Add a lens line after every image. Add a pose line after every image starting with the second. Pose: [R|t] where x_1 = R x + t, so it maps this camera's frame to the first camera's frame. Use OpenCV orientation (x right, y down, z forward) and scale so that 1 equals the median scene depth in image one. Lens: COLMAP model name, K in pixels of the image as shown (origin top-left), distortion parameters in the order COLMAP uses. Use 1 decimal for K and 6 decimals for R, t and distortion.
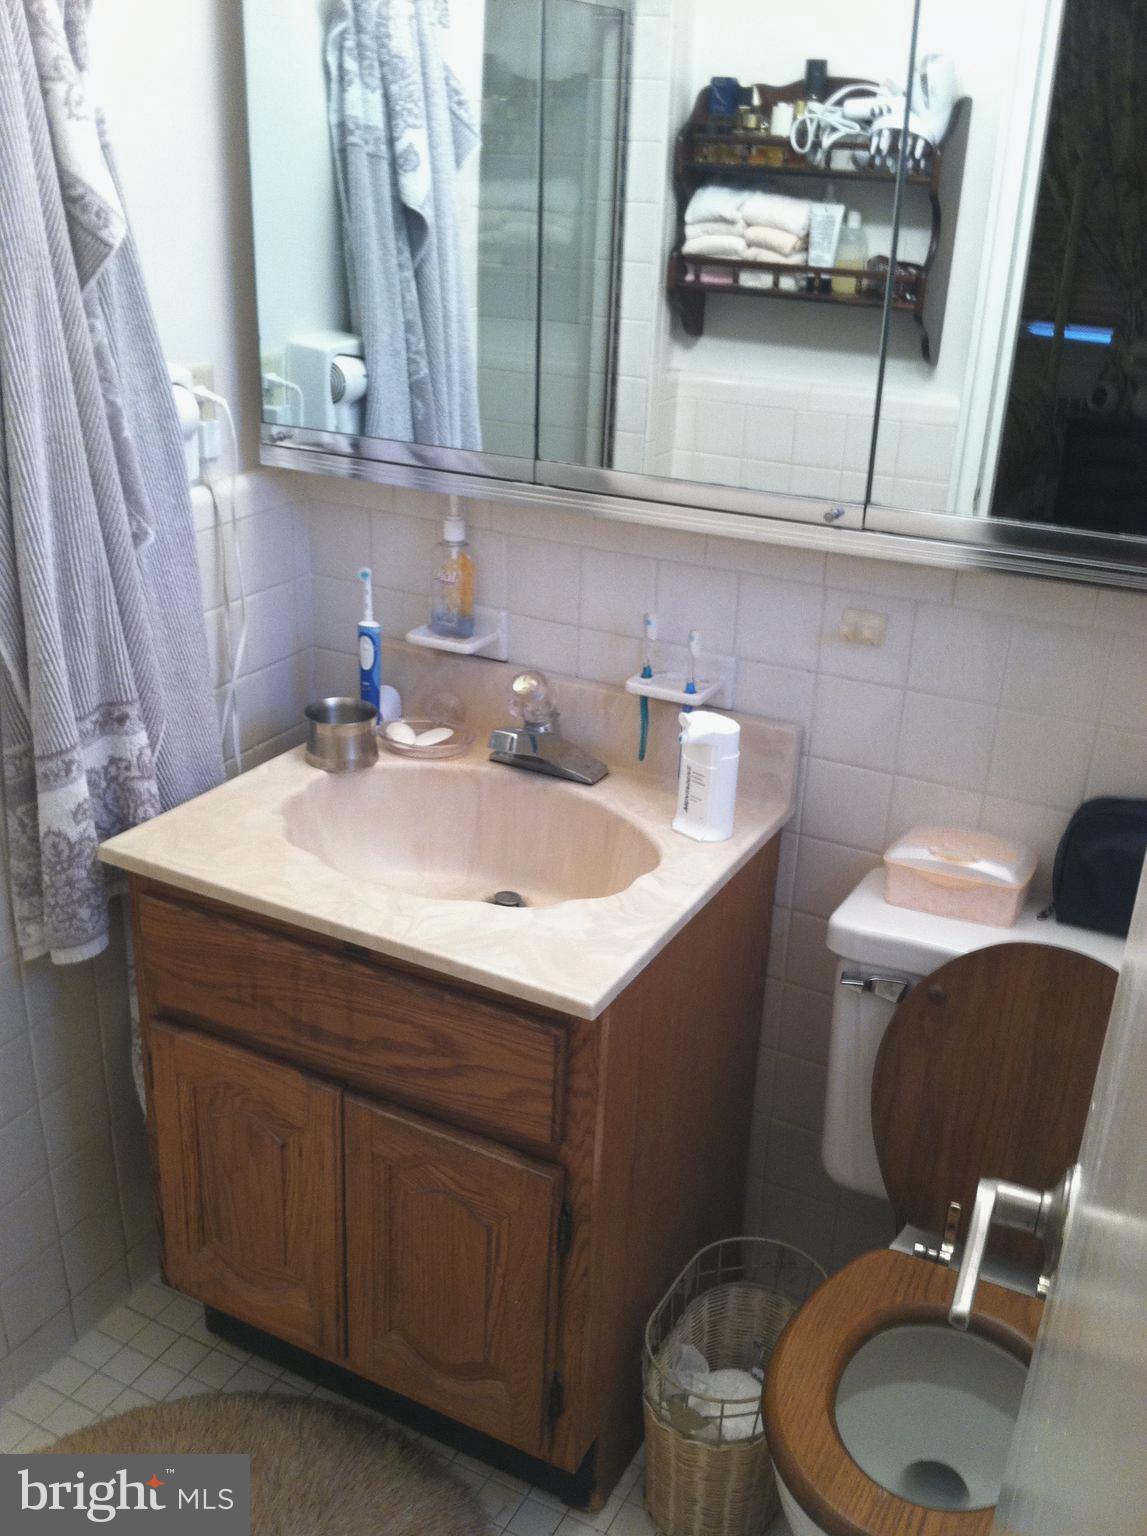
lens RADIAL K [[1466.0, 0, 571.2], [0, 1466.0, 786.9], [0, 0, 1]] dist [0.068667, -0.232547]
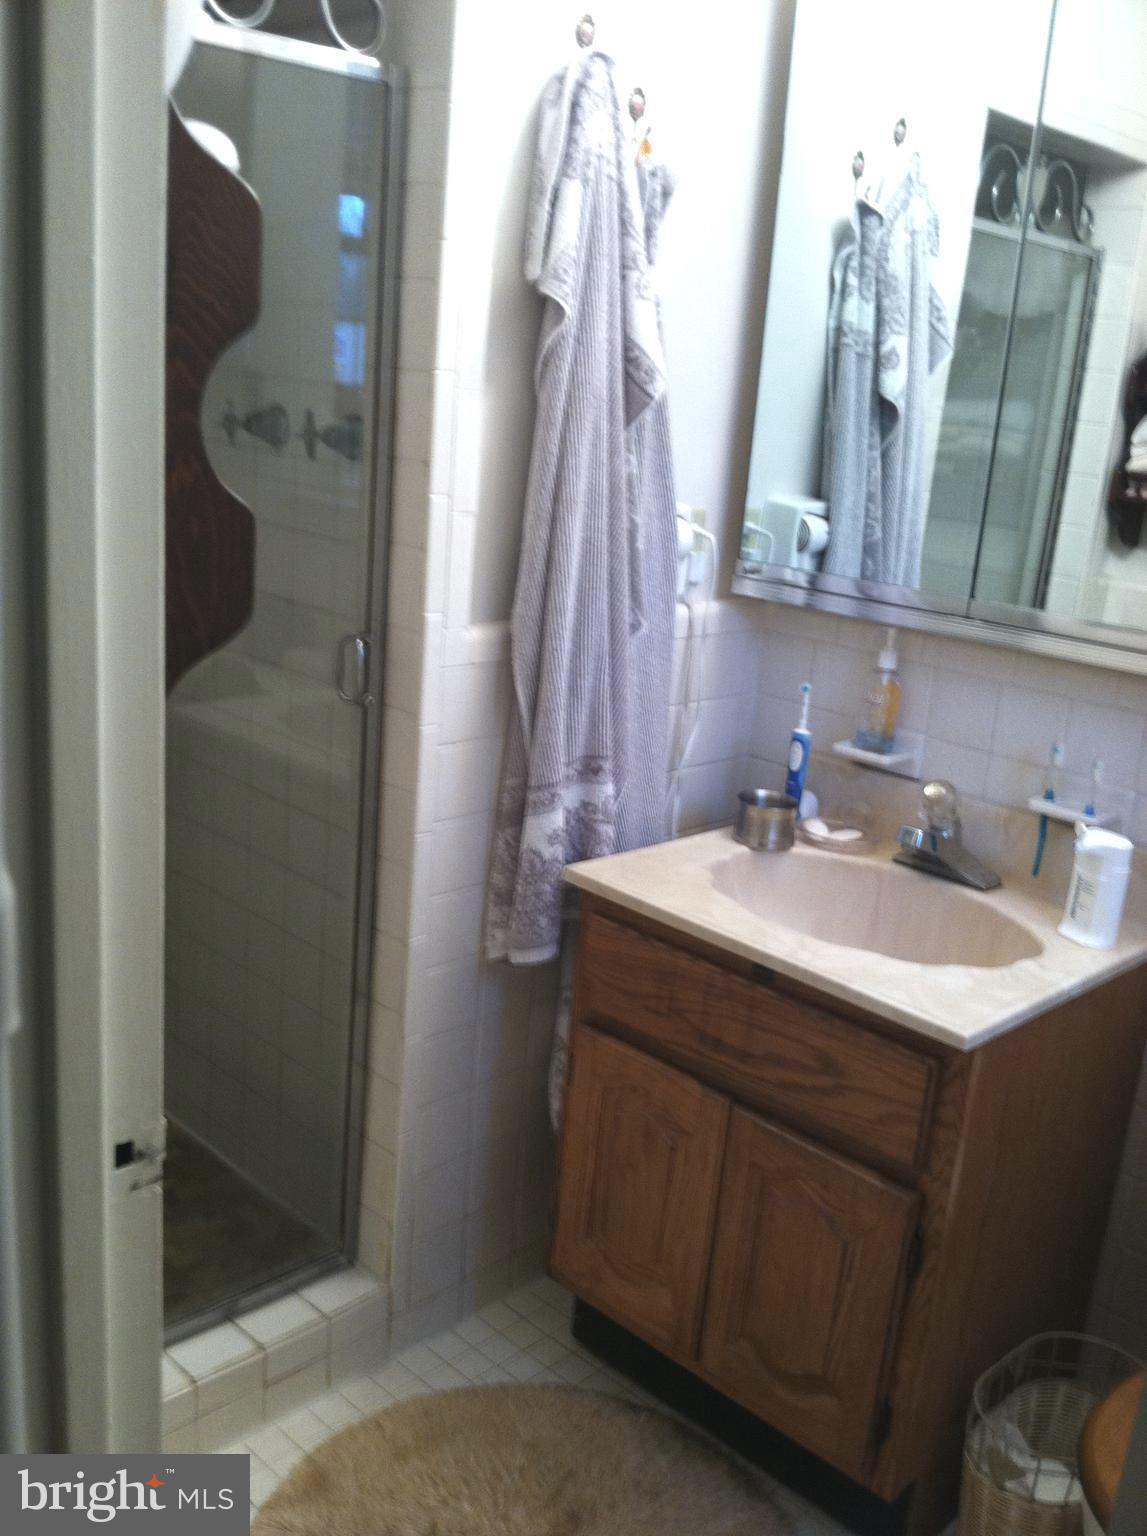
lens RADIAL K [[1389.0, 0, 576.0], [0, 1389.0, 773.5], [0, 0, 1]] dist [0.126350, -0.369018]
pose [[0.953919, 0.119637, -0.275184, -0.000200], [-0.158269, 0.979744, -0.122689, 0.094326], [0.254932, 0.160588, 0.953531, -0.109455]]
